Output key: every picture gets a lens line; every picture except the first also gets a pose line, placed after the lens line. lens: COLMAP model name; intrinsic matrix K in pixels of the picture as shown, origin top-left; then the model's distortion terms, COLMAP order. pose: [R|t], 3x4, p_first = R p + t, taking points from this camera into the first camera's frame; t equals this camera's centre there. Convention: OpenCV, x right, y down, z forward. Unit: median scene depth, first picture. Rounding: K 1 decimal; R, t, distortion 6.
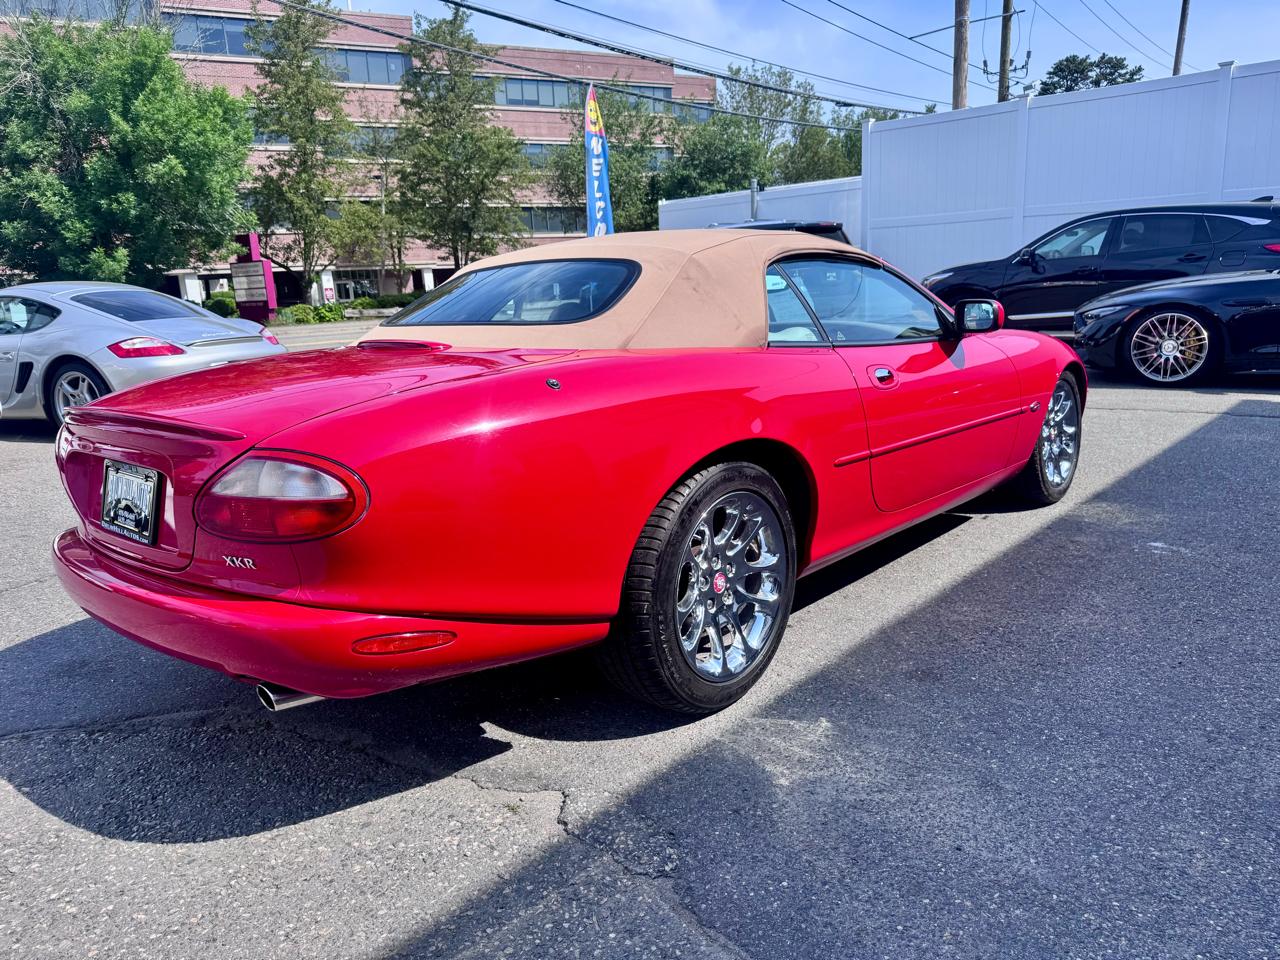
lens RADIAL K [[895.8, 0, 633.8], [0, 895.8, 487.3], [0, 0, 1]] dist [0.018099, -0.024207]
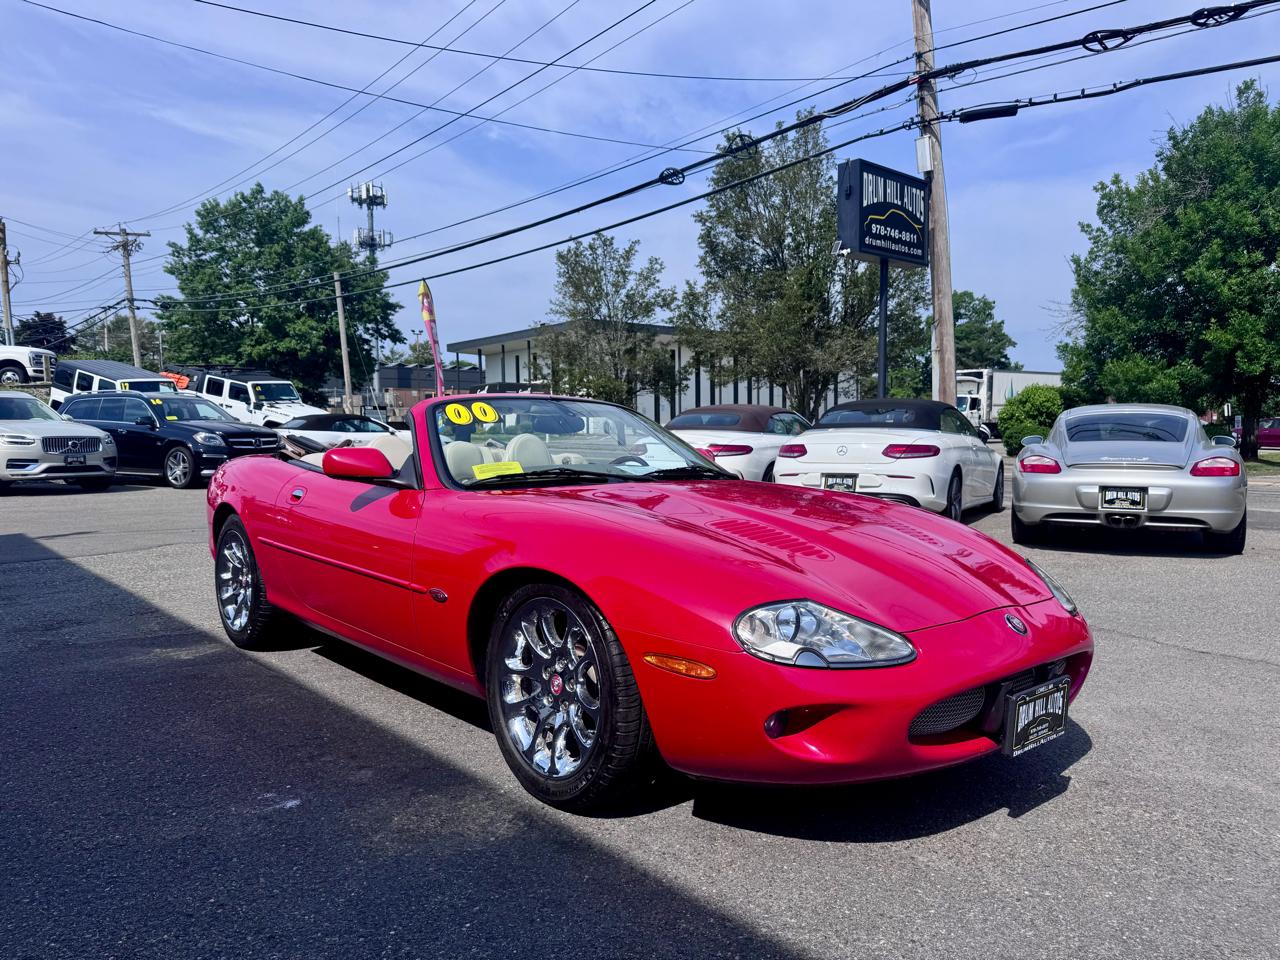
lens RADIAL K [[898.7, 0, 640.0], [0, 898.7, 480.0], [0, 0, 1]] dist [0.020194, -0.028119]
pose [[-0.112534, 0.089916, -0.989571, 0.550850], [-0.210612, 0.971111, 0.112190, -0.143740], [0.971071, 0.221041, -0.090345, 0.571556]]
